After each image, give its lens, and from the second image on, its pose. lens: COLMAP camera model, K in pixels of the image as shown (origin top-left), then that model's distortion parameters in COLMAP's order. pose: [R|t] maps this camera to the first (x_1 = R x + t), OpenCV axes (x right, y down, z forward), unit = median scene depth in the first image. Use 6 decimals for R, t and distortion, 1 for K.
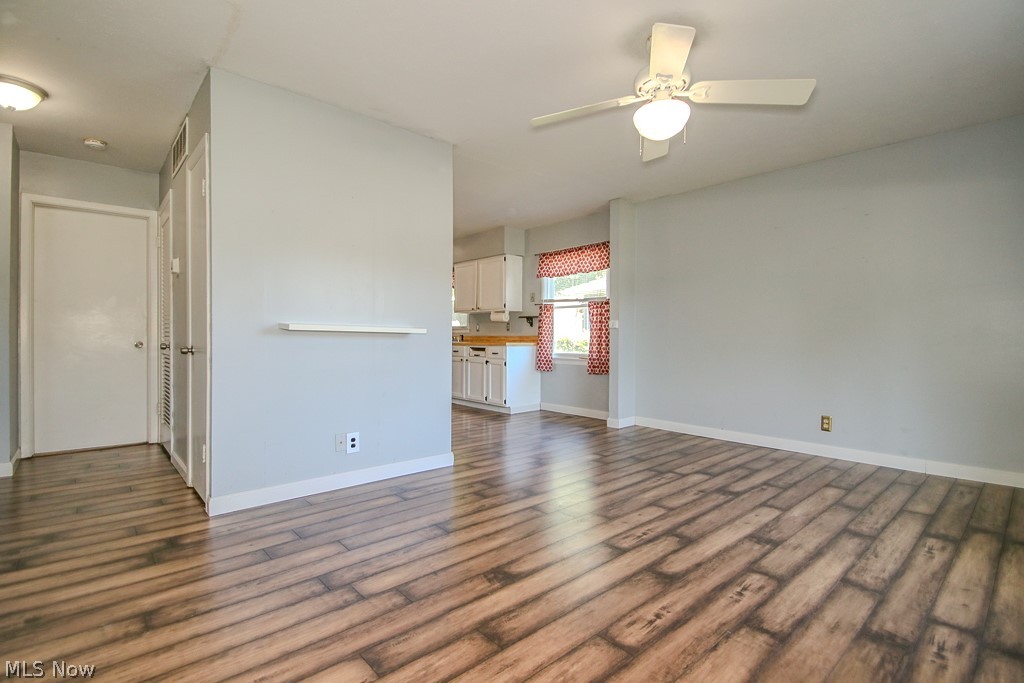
lens RADIAL K [[480.1, 0, 516.6], [0, 480.1, 349.2], [0, 0, 1]] dist [0.034784, -0.021814]
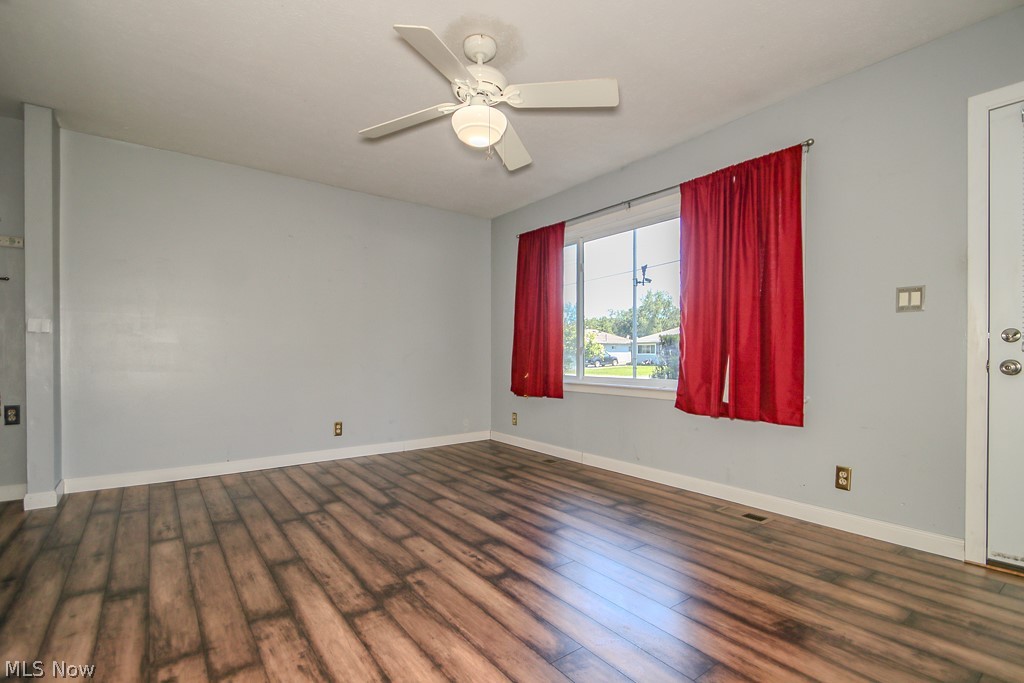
lens RADIAL K [[480.1, 0, 516.6], [0, 480.1, 349.2], [0, 0, 1]] dist [0.034784, -0.021814]
pose [[0.095116, 0.004702, 0.995455, -0.576038], [0.026035, 0.999635, -0.007209, -0.008713], [-0.995126, 0.026603, 0.094959, 0.713228]]
